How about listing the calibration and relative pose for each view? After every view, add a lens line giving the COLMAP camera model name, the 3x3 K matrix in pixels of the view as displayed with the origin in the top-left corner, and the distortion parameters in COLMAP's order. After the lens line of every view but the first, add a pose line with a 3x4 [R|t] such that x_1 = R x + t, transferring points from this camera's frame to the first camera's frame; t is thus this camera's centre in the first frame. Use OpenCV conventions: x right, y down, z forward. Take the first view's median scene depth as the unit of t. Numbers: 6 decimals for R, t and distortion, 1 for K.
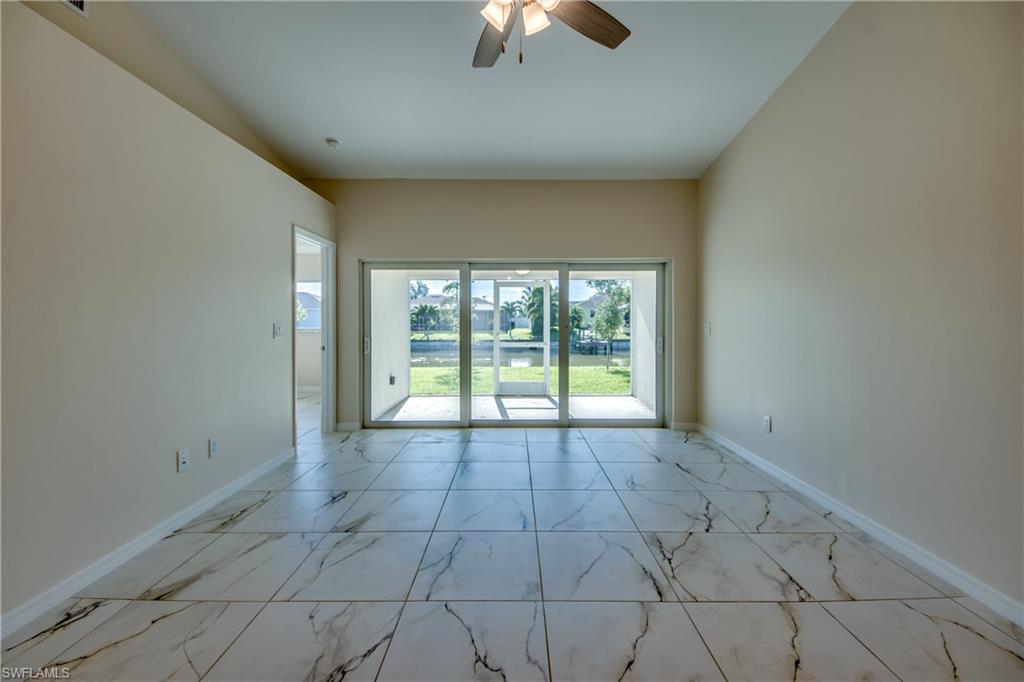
lens RADIAL K [[421.0, 0, 513.5], [0, 421.0, 327.4], [0, 0, 1]] dist [0.012117, -0.010576]
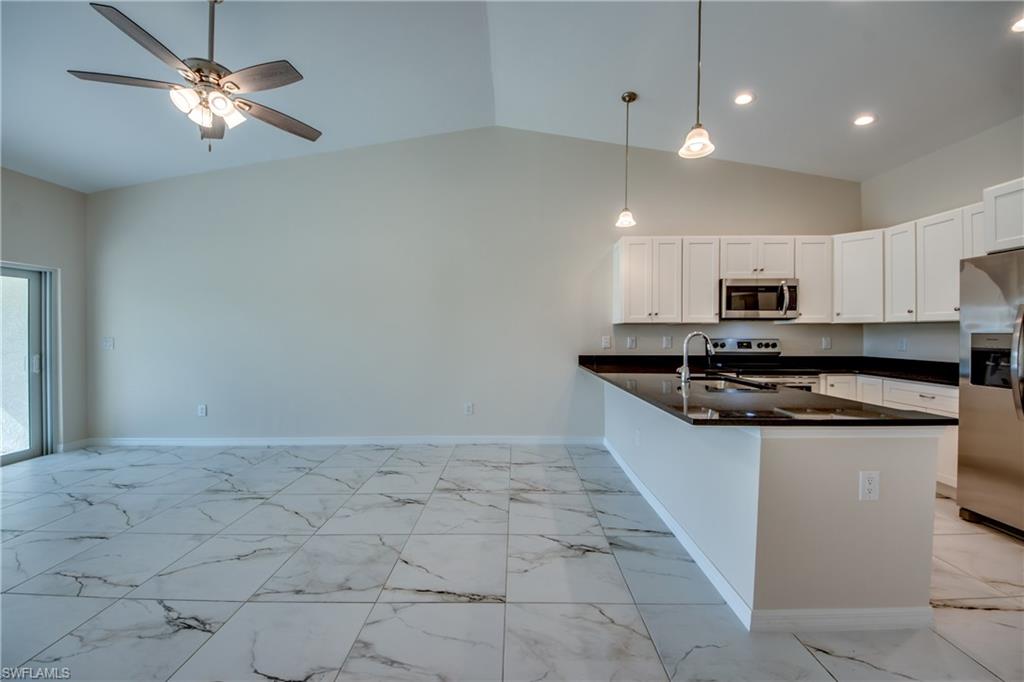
lens RADIAL K [[396.4, 0, 514.3], [0, 396.4, 335.1], [0, 0, 1]] dist [0.019279, -0.013316]
pose [[0.001713, -0.009470, 0.999954, -0.479411], [0.021992, 0.999714, 0.009430, -0.002783], [-0.999757, 0.021975, 0.001920, -0.005238]]
